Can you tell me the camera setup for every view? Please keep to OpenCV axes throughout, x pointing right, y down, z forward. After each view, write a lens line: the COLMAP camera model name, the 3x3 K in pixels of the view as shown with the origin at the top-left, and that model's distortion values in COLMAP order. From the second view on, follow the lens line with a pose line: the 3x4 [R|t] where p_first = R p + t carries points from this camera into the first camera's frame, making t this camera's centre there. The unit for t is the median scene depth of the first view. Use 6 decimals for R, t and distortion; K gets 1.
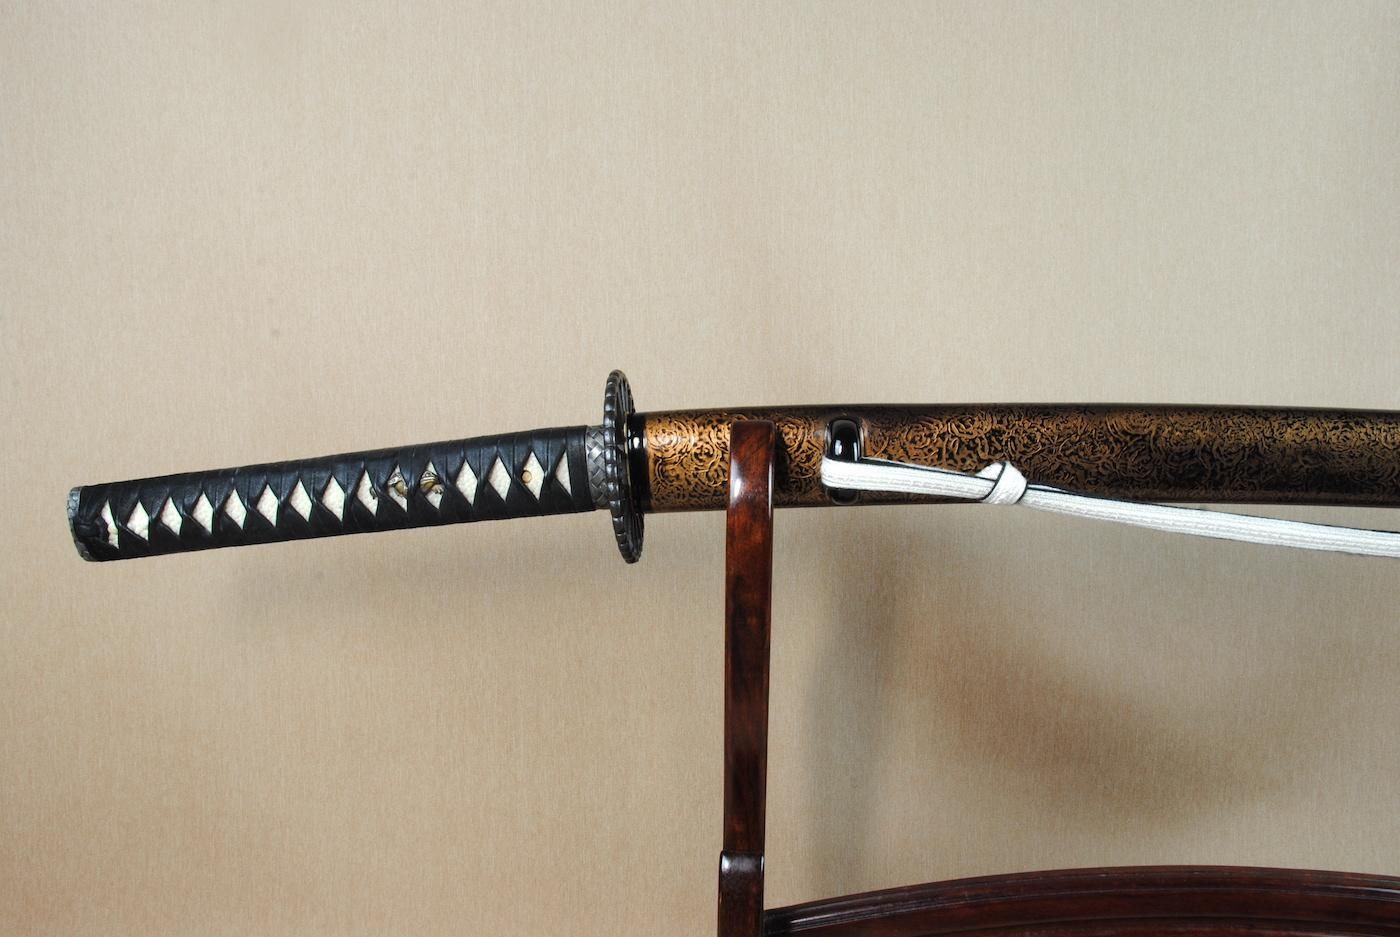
lens RADIAL K [[1056.1, 0, 715.4], [0, 1056.1, 459.5], [0, 0, 1]] dist [-0.116970, 0.047926]
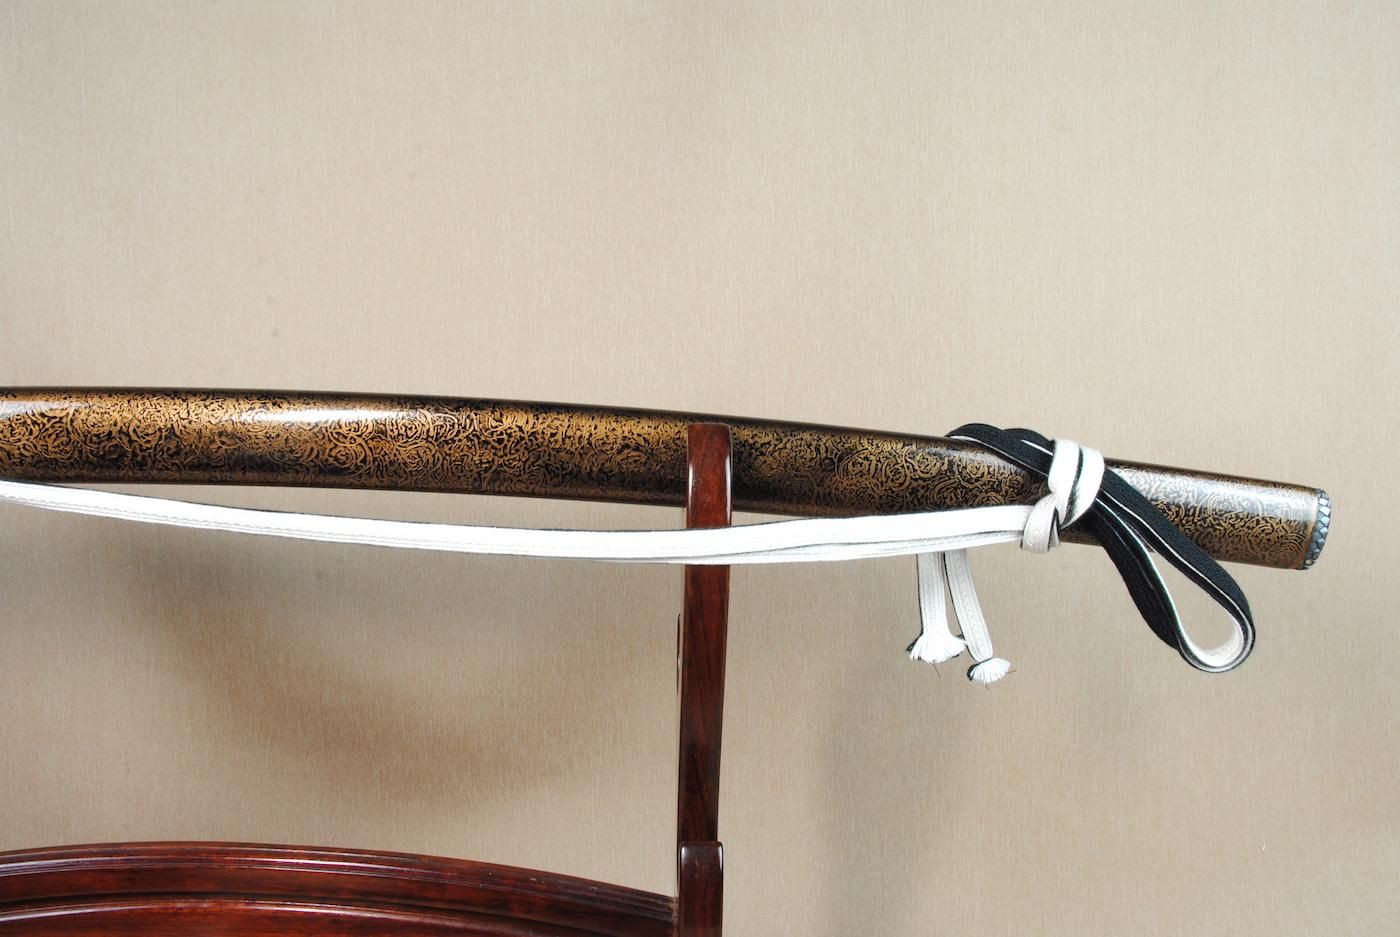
lens RADIAL K [[1056.1, 0, 717.9], [0, 1056.1, 456.4], [0, 0, 1]] dist [-0.116970, 0.047926]
pose [[0.993929, -0.004390, 0.109936, 0.619310], [0.004796, 0.999983, -0.003434, 0.014197], [-0.109919, 0.003941, 0.993933, -0.047094]]
